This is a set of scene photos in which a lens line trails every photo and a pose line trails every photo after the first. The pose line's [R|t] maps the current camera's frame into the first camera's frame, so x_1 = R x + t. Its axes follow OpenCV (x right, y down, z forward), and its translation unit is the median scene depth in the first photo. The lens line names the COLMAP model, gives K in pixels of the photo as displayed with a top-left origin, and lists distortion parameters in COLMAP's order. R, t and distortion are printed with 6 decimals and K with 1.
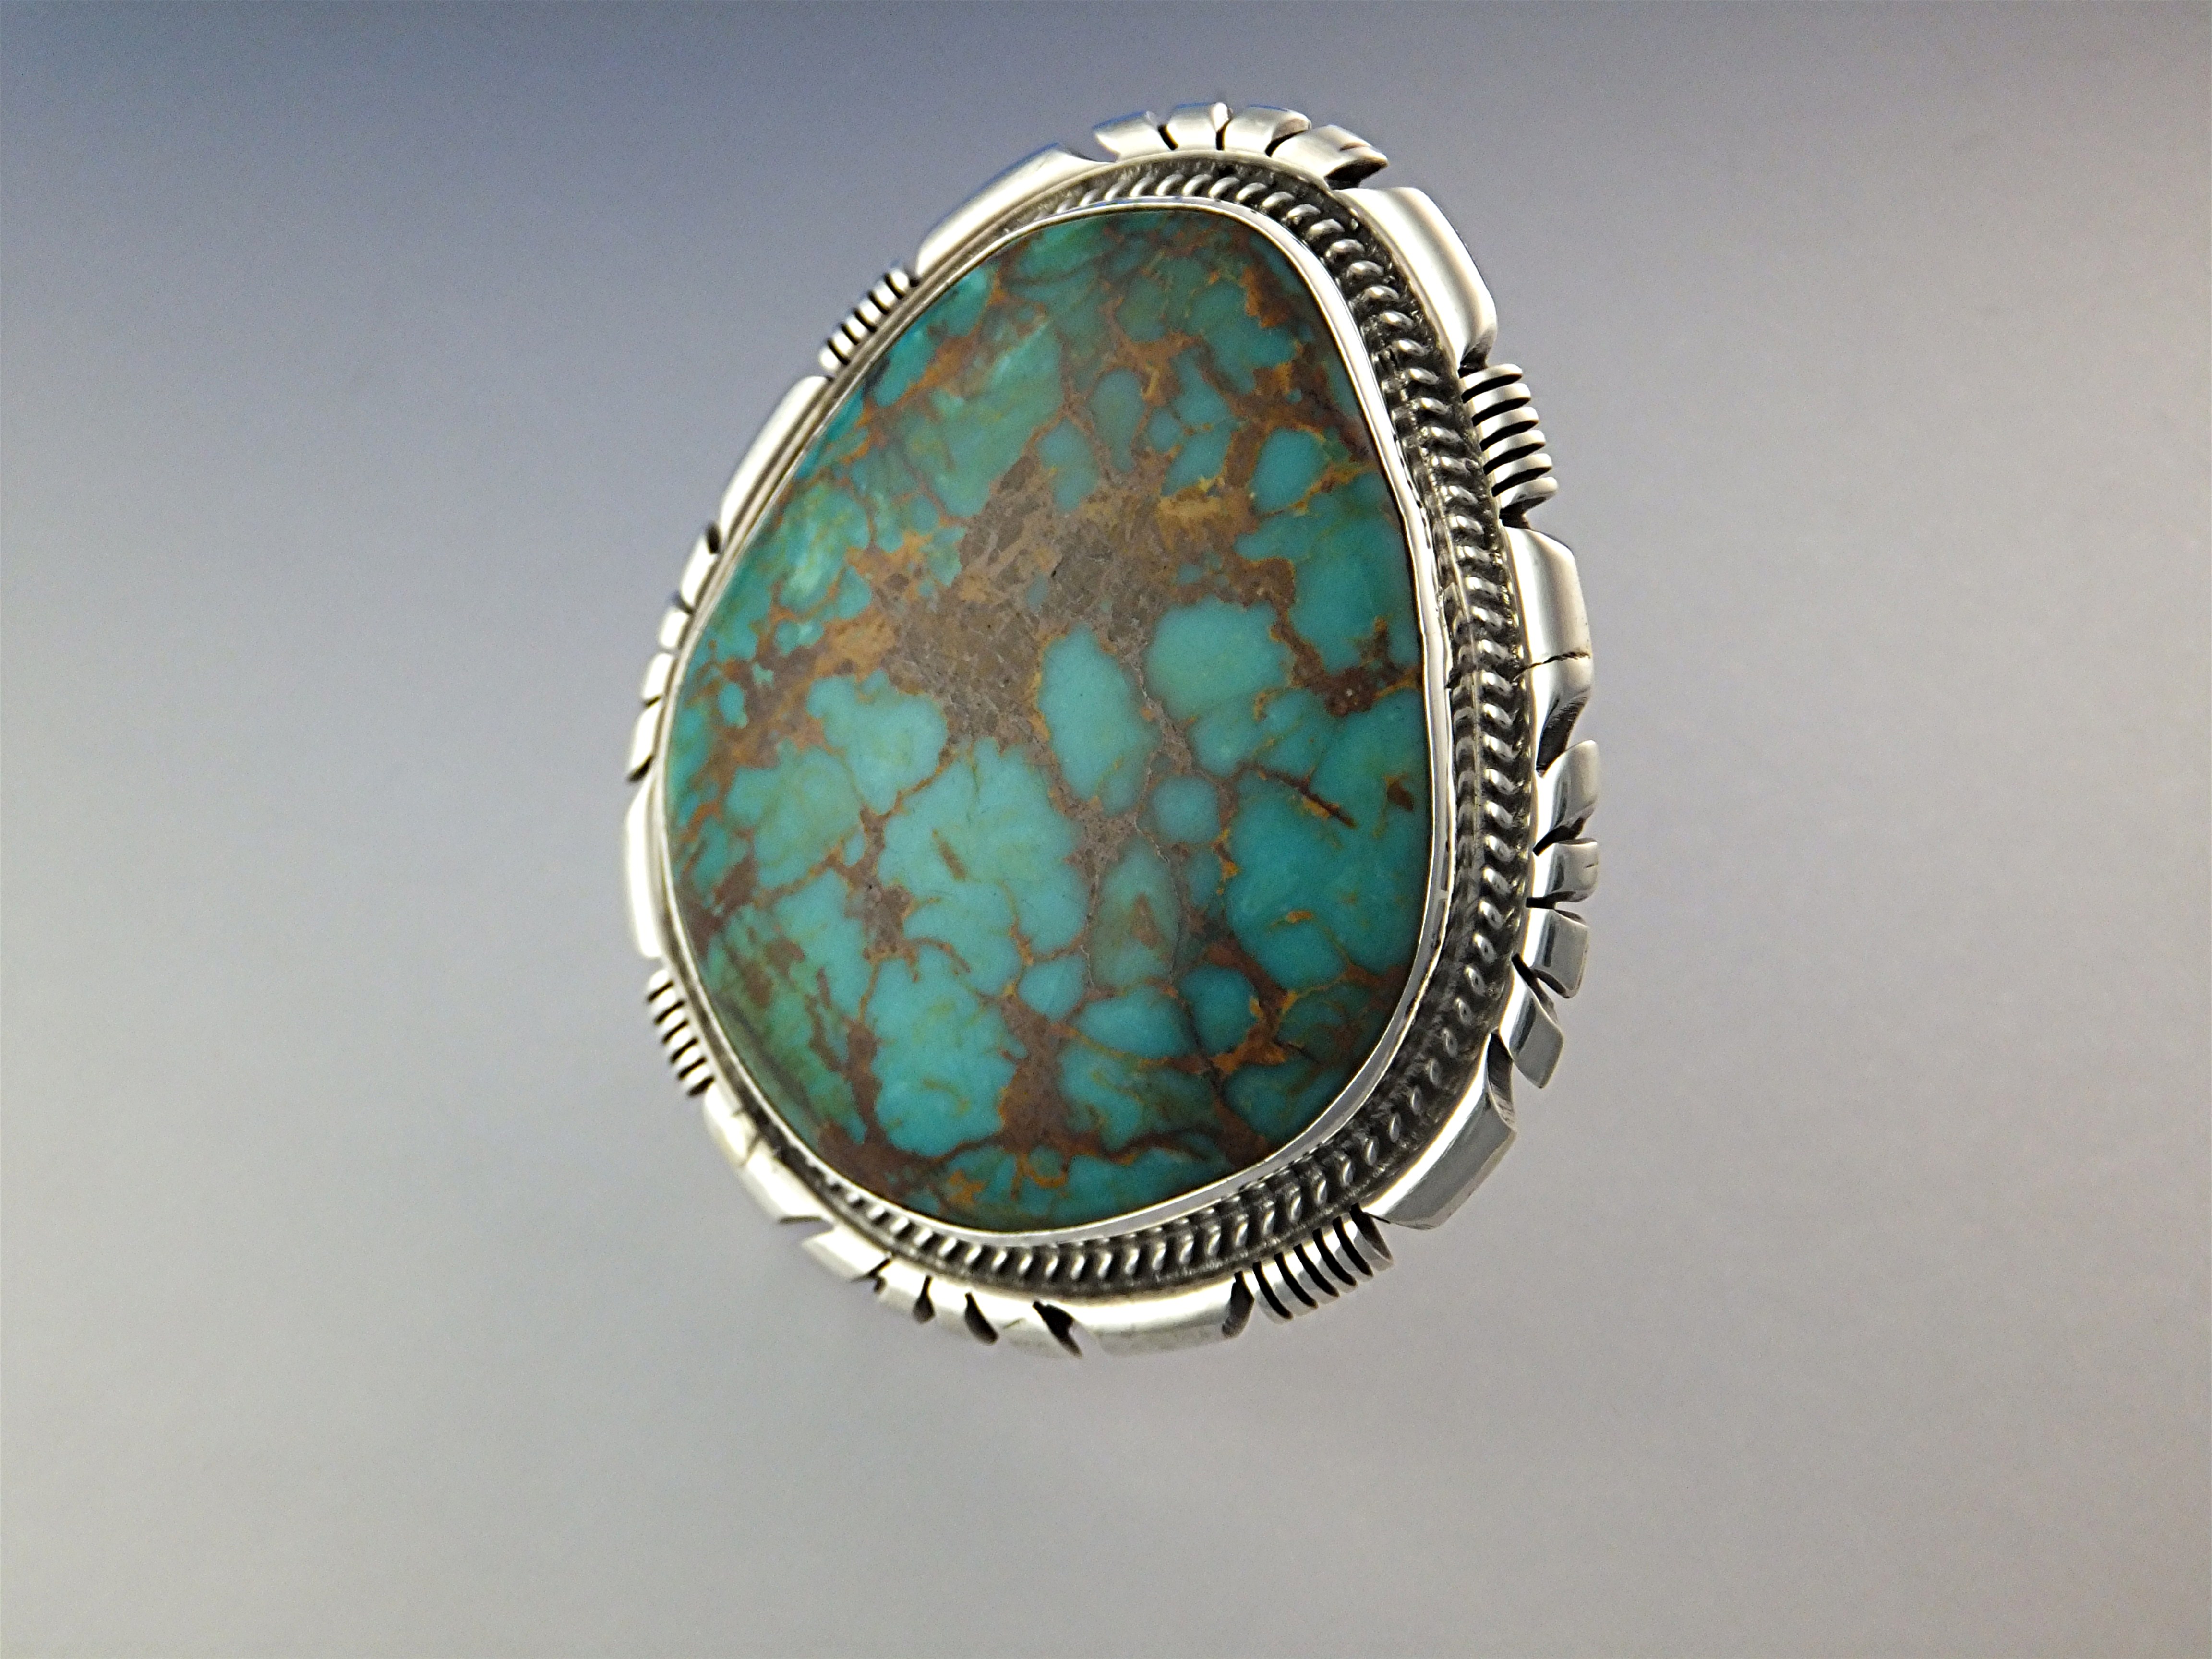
lens RADIAL K [[2491.5, 0, 1096.8], [0, 2491.5, 830.6], [0, 0, 1]] dist [-0.061756, 0.000000]
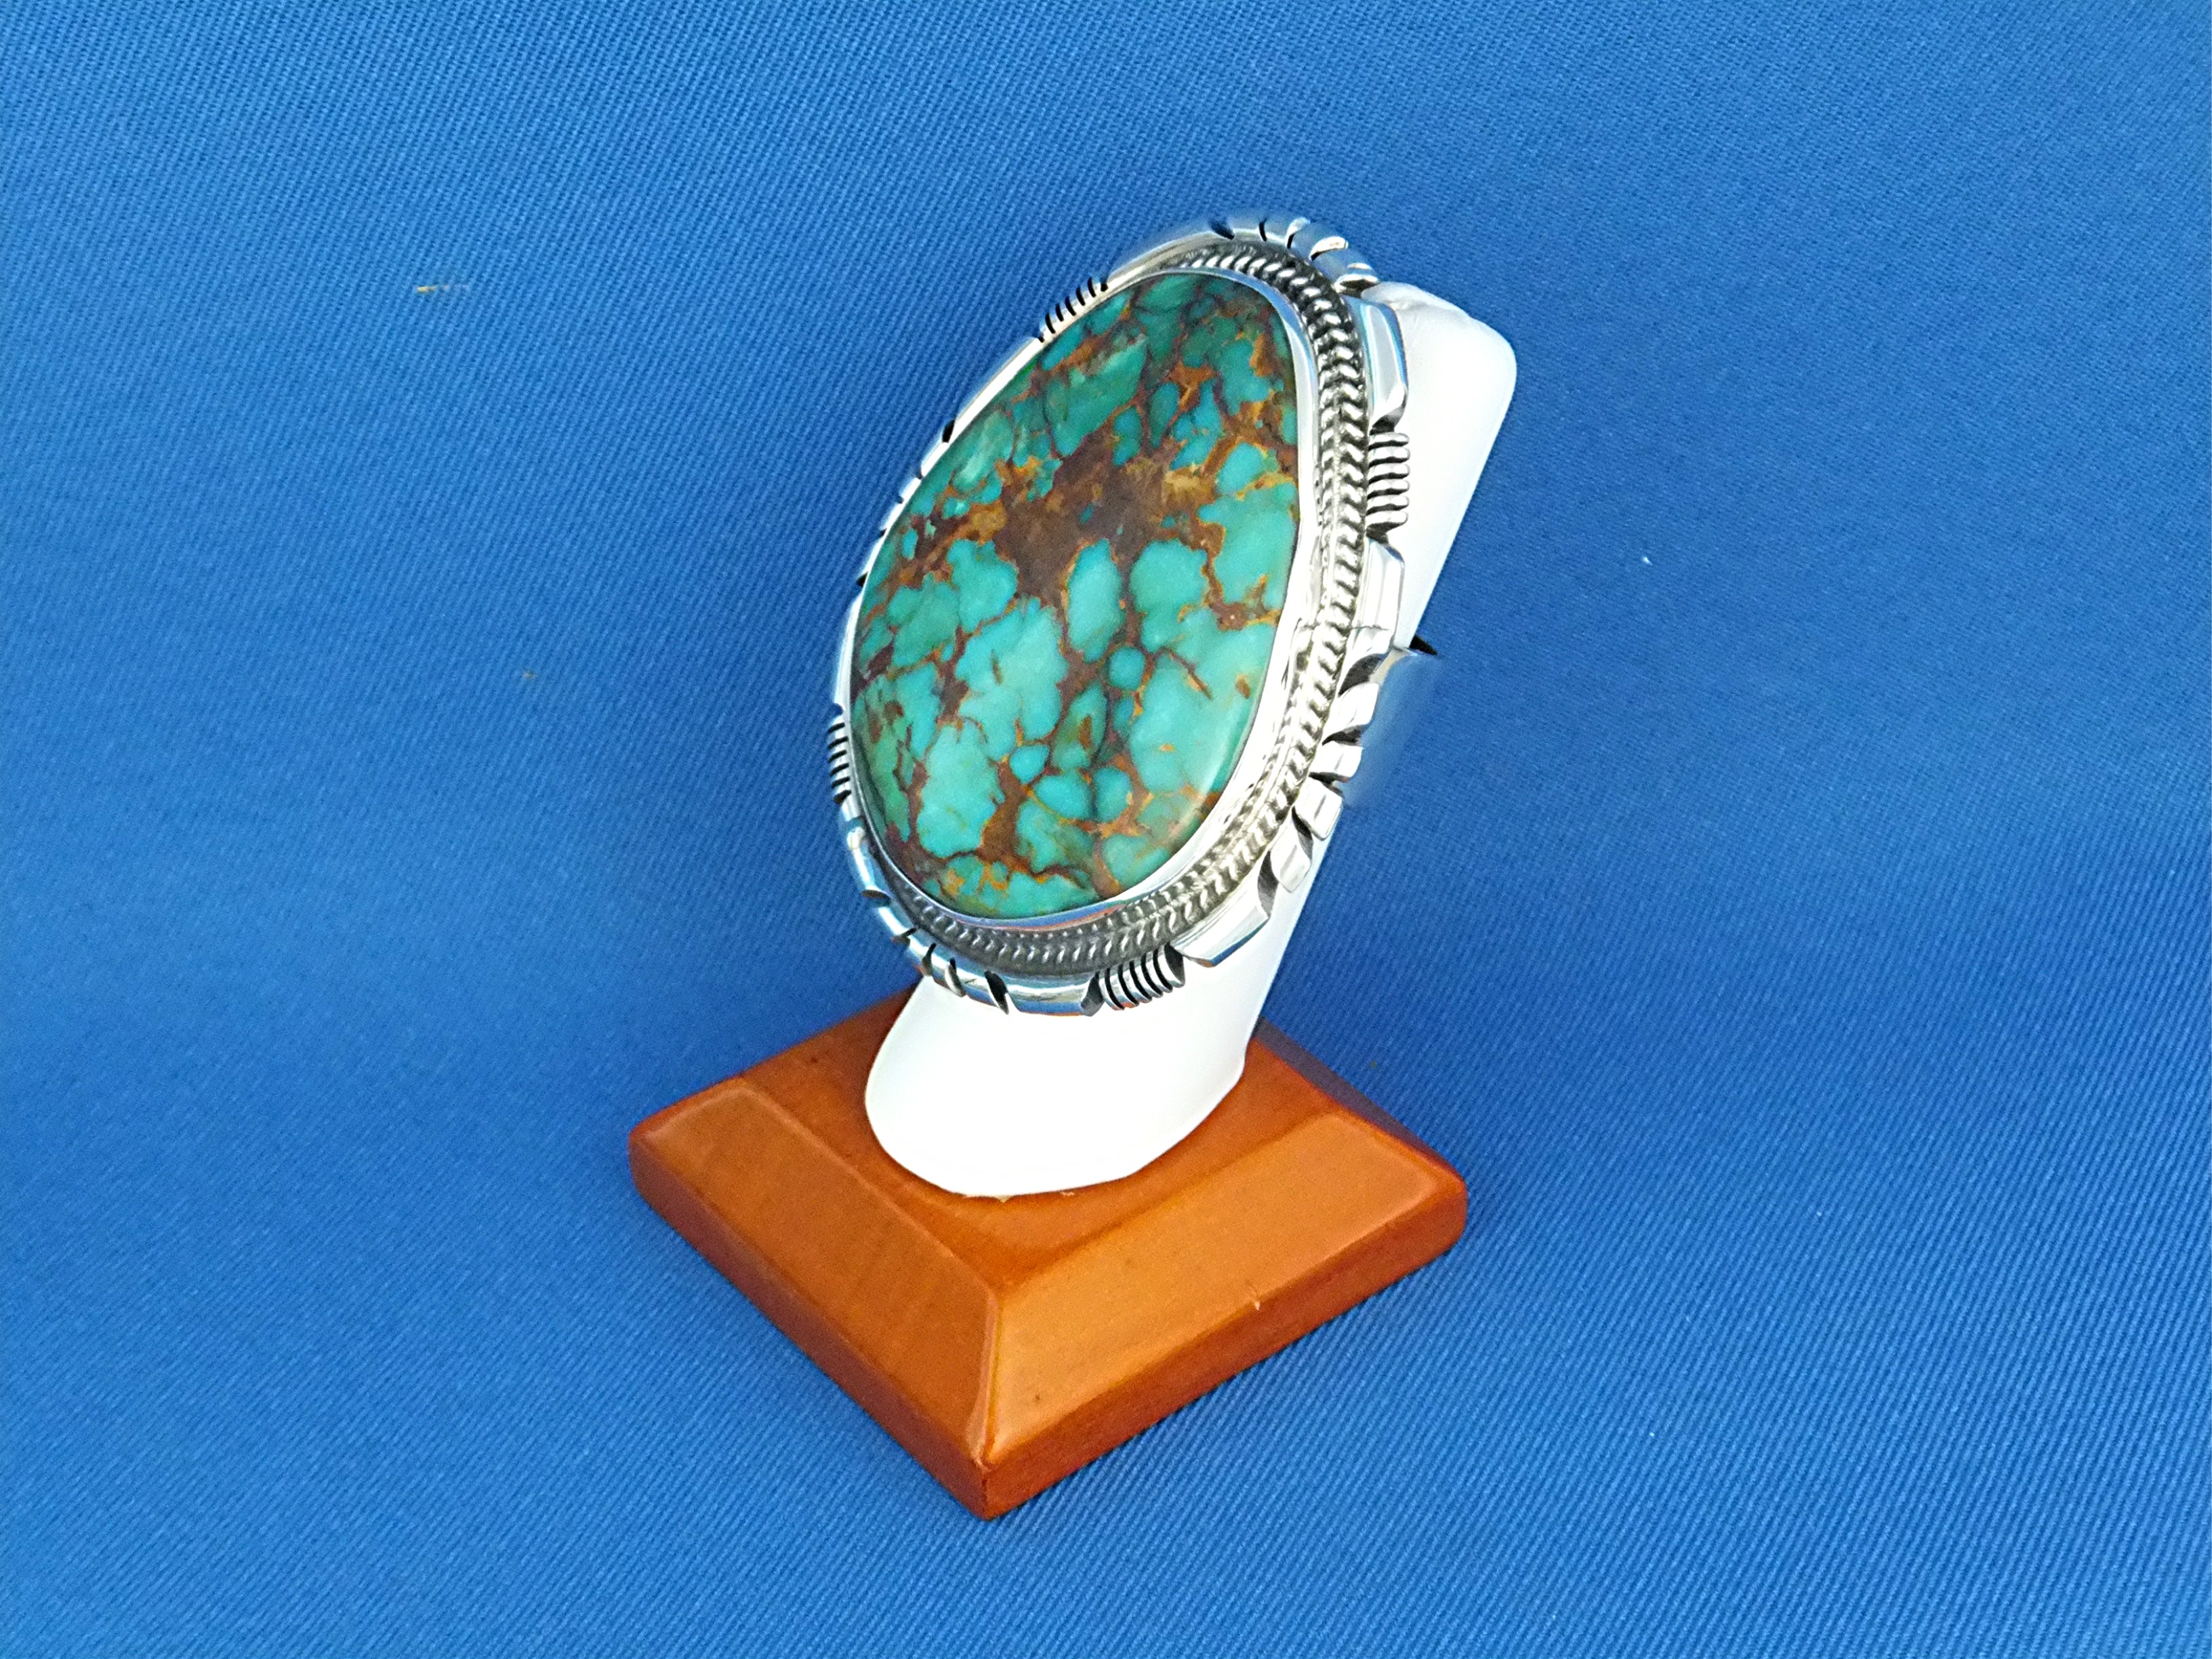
lens RADIAL K [[4188.3, 0, 1116.2], [0, 4188.3, 821.3], [0, 0, 1]] dist [0.044717, 0.000000]
pose [[0.933654, 0.233495, -0.271608, 0.723446], [-0.234783, 0.971638, 0.028228, 0.011315], [0.270496, 0.037414, 0.961994, -1.441550]]
